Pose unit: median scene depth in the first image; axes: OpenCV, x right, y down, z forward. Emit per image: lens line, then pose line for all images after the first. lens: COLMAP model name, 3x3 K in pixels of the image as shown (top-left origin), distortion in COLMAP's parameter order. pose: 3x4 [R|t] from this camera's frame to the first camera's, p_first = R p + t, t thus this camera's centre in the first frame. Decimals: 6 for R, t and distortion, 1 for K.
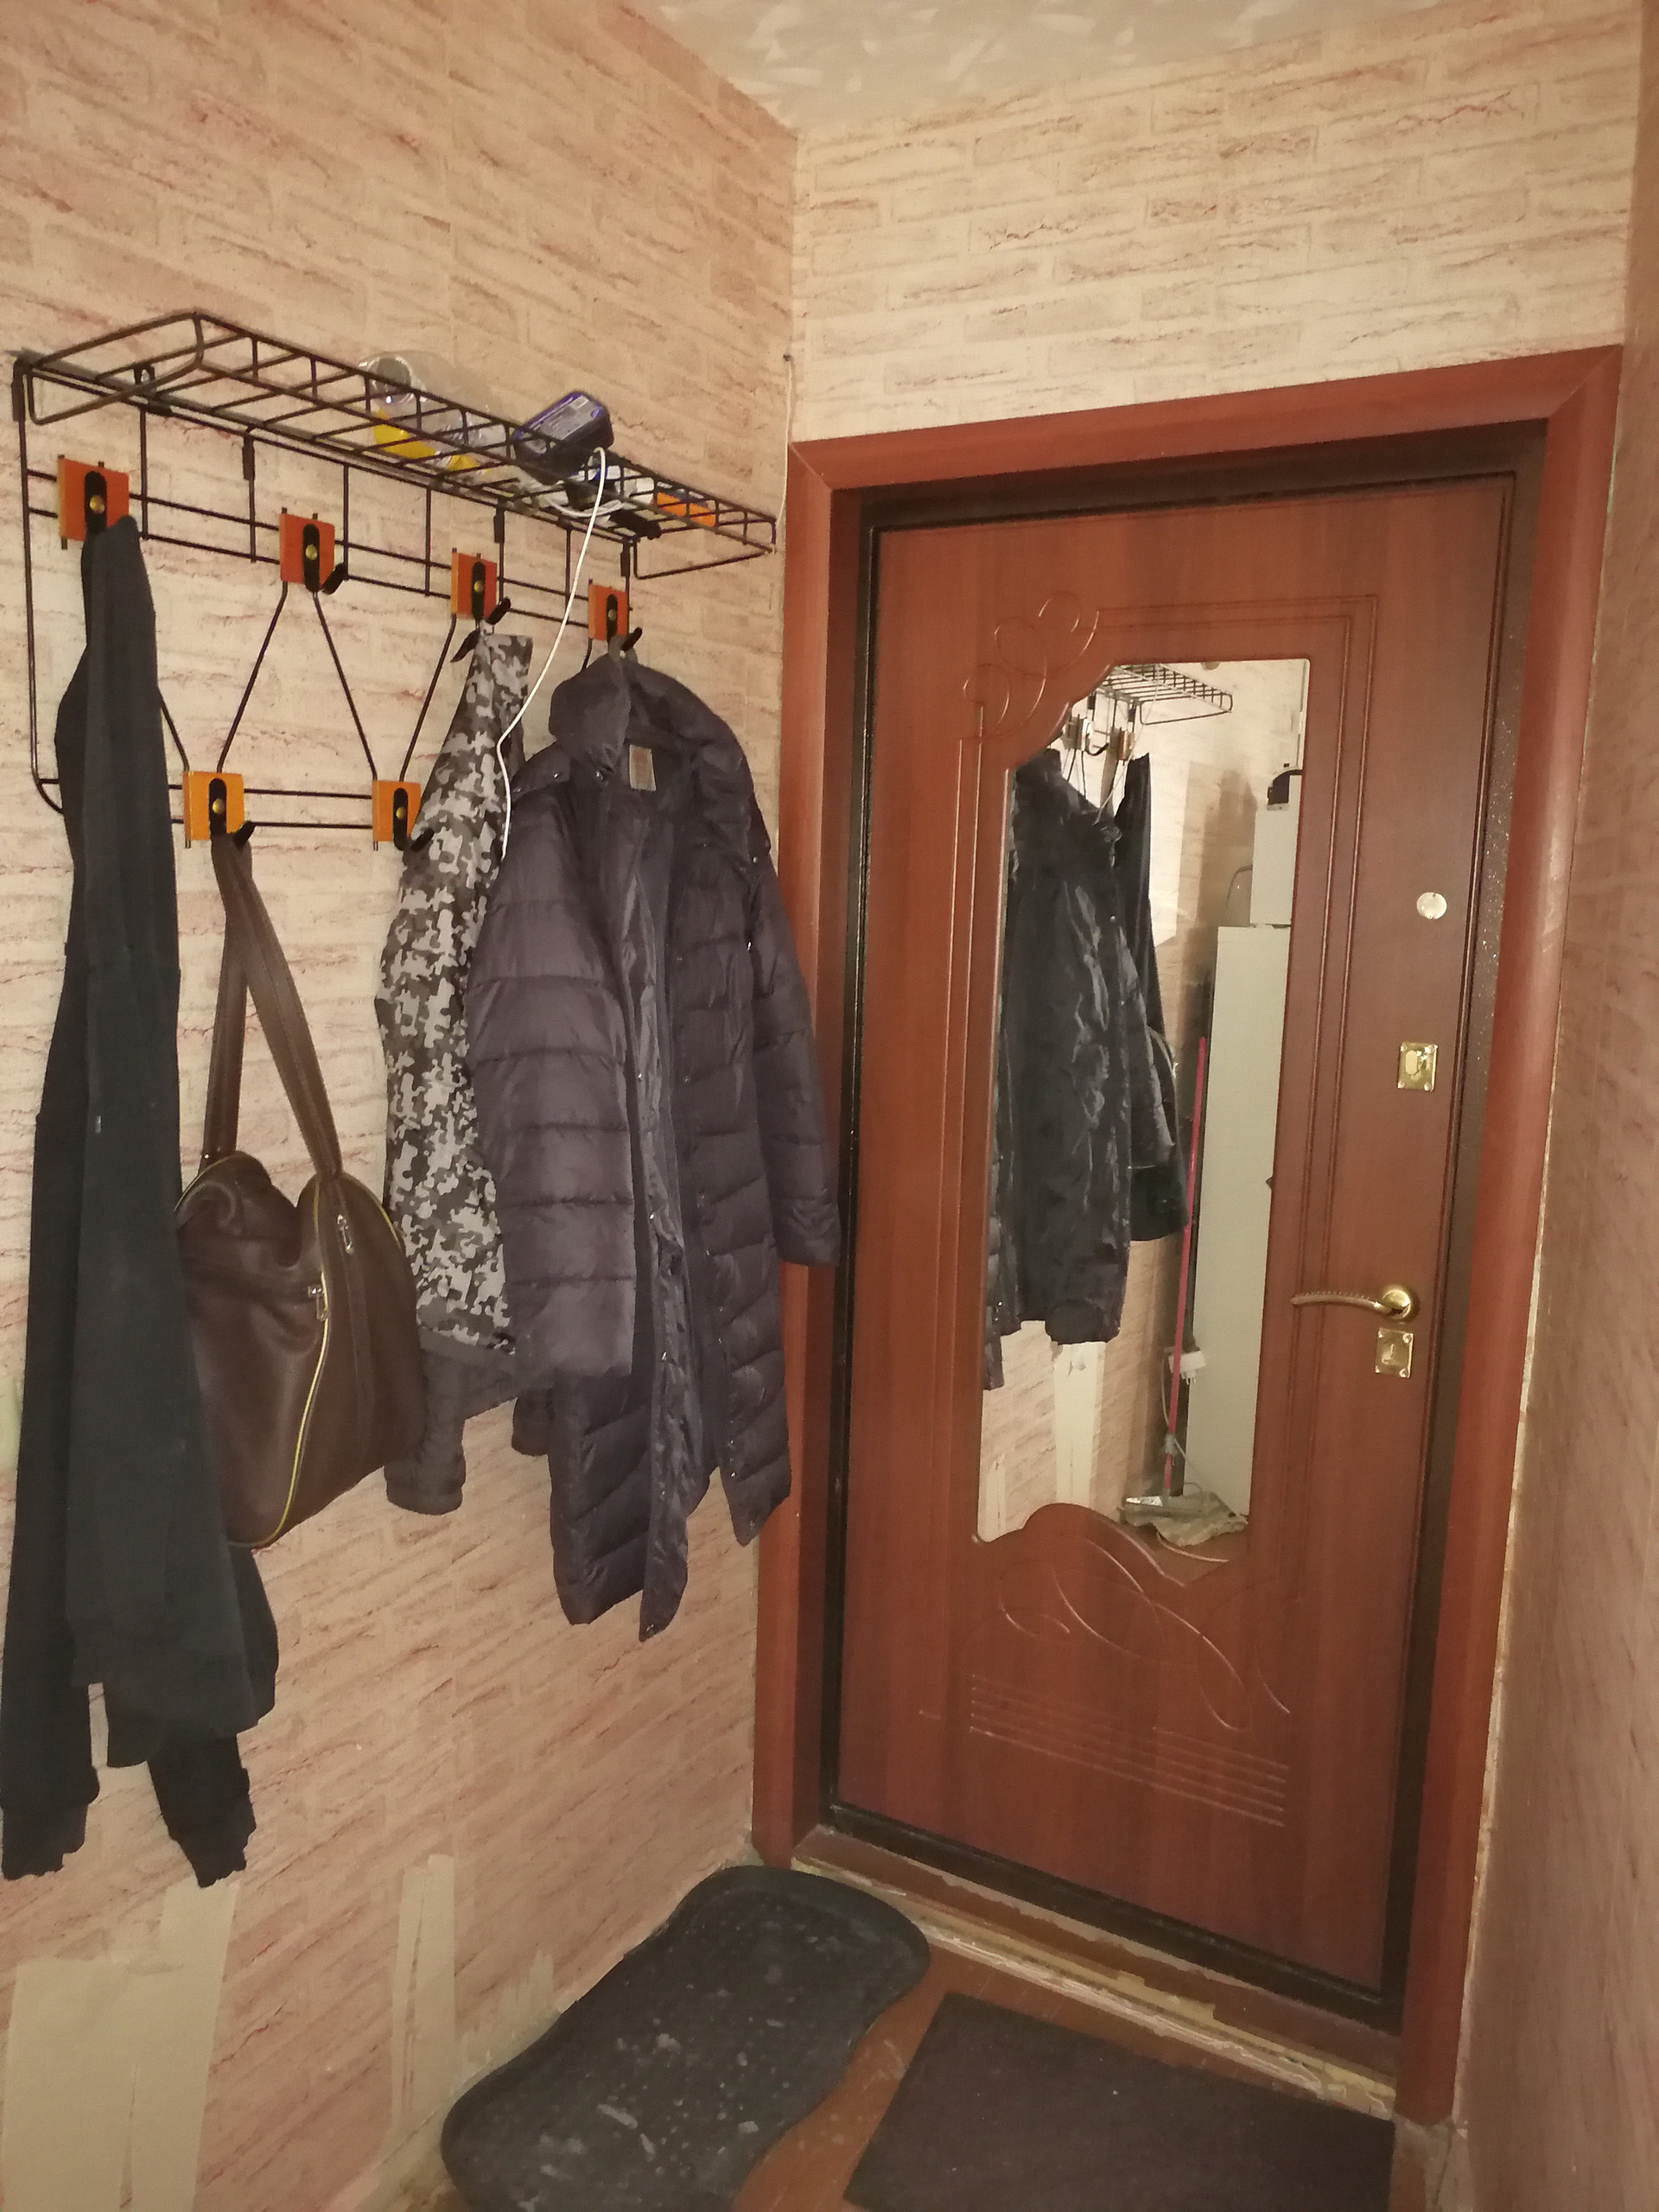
lens RADIAL K [[1662.1, 0, 829.8], [0, 1662.1, 1106.0], [0, 0, 1]] dist [0.002095, 0.002419]
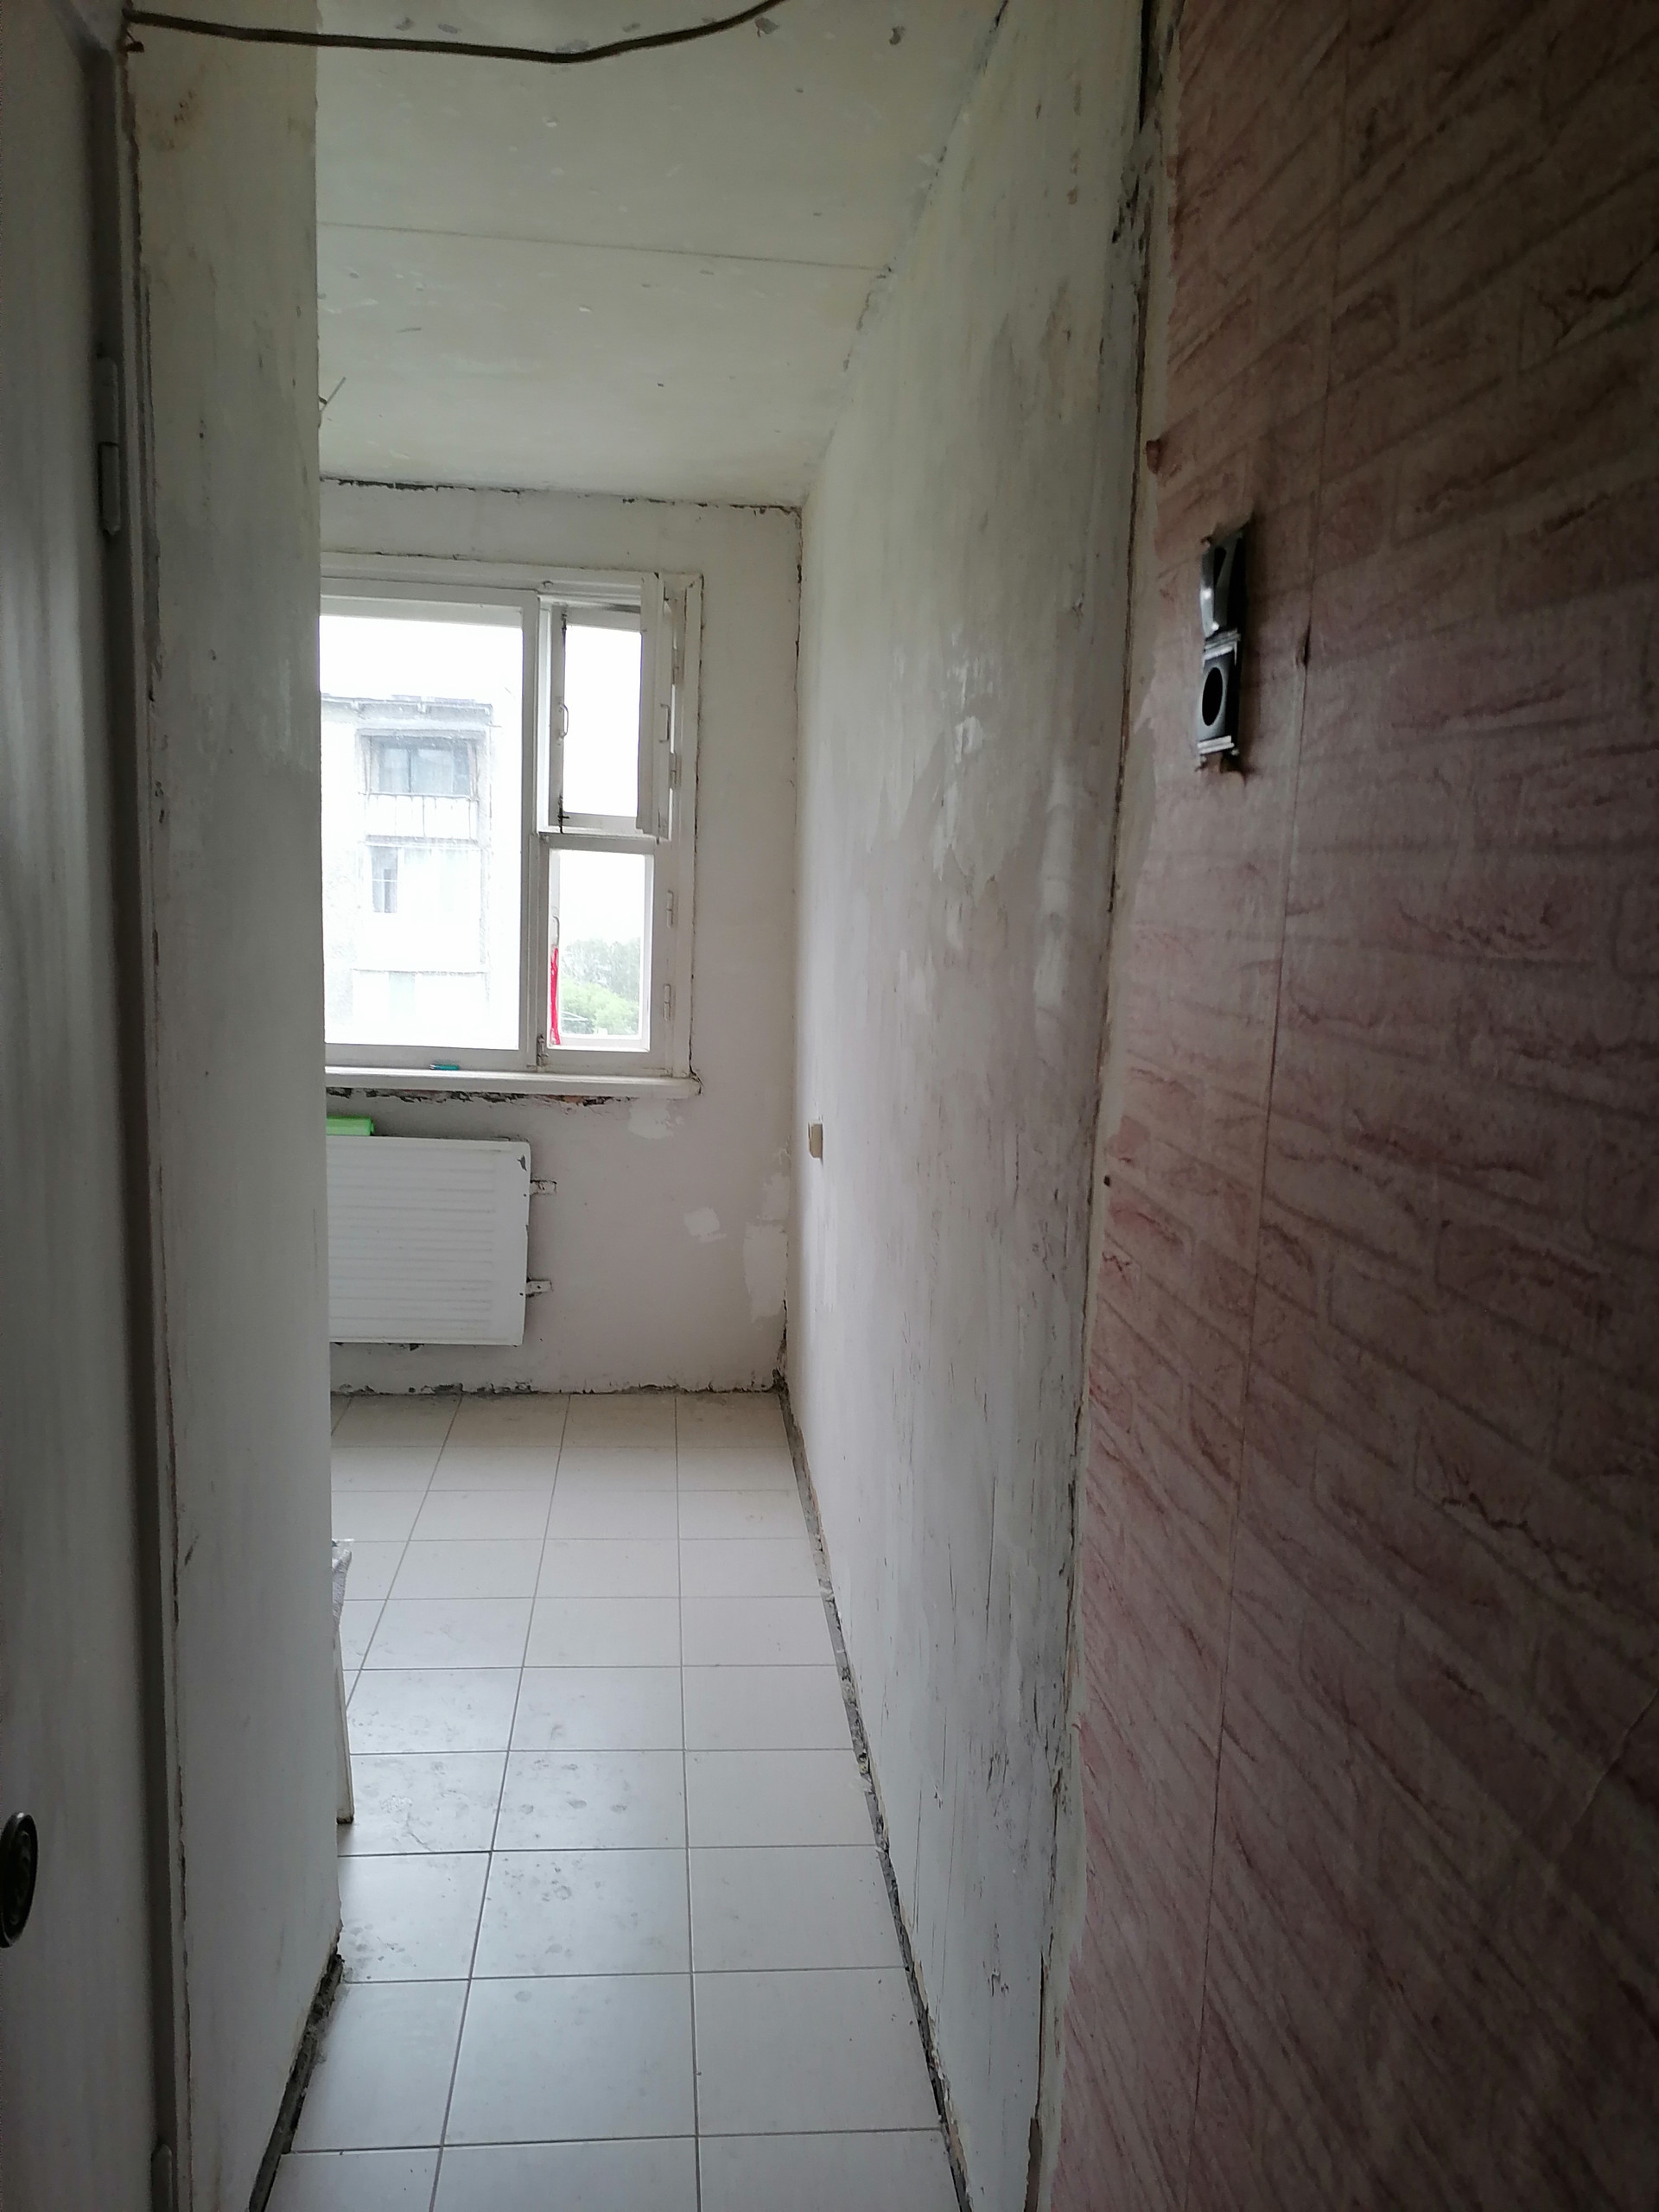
lens RADIAL K [[1662.1, 0, 842.2], [0, 1662.1, 1106.0], [0, 0, 1]] dist [0.002095, 0.002419]
pose [[-0.811732, 0.022821, -0.583584, 0.228936], [-0.146785, 0.959190, 0.241678, -0.590308], [0.565283, 0.281839, -0.775256, 1.225319]]
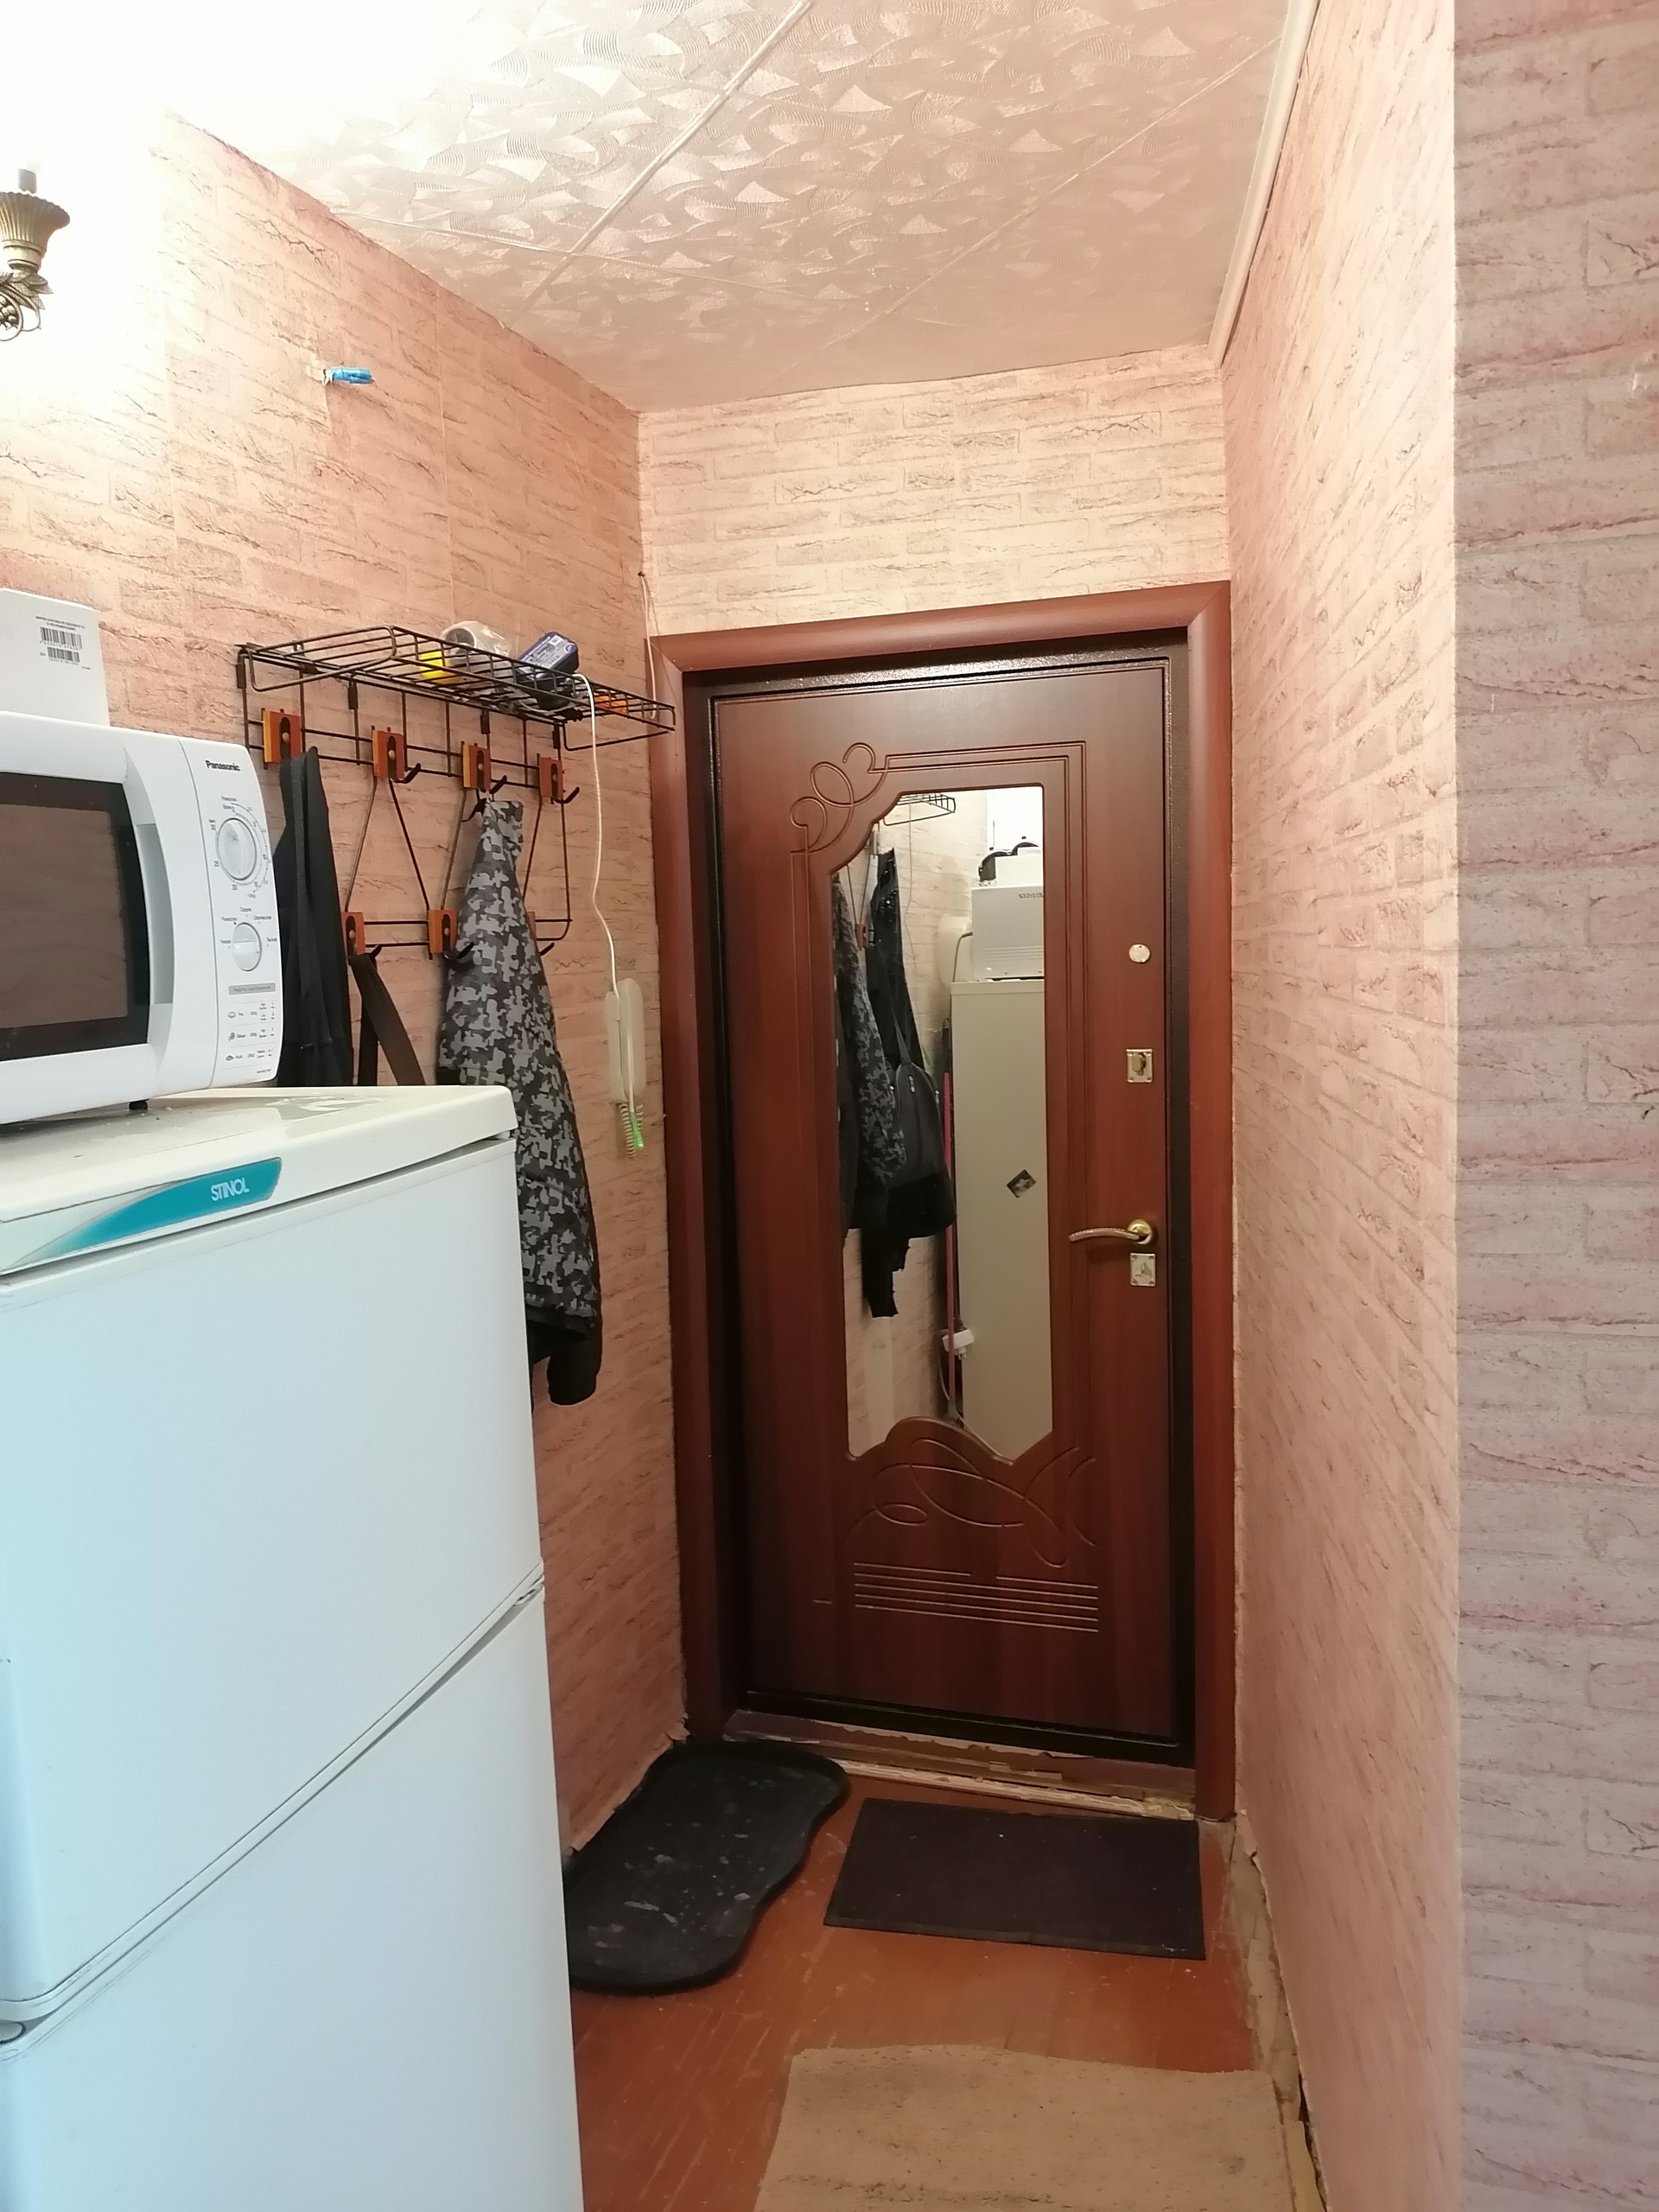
lens RADIAL K [[1662.1, 0, 832.6], [0, 1662.1, 1101.9], [0, 0, 1]] dist [0.002095, 0.002419]
pose [[0.978318, -0.079092, 0.191410, -0.192152], [0.087967, 0.995386, -0.038310, 0.041357], [-0.187497, 0.054318, 0.980762, -0.368600]]
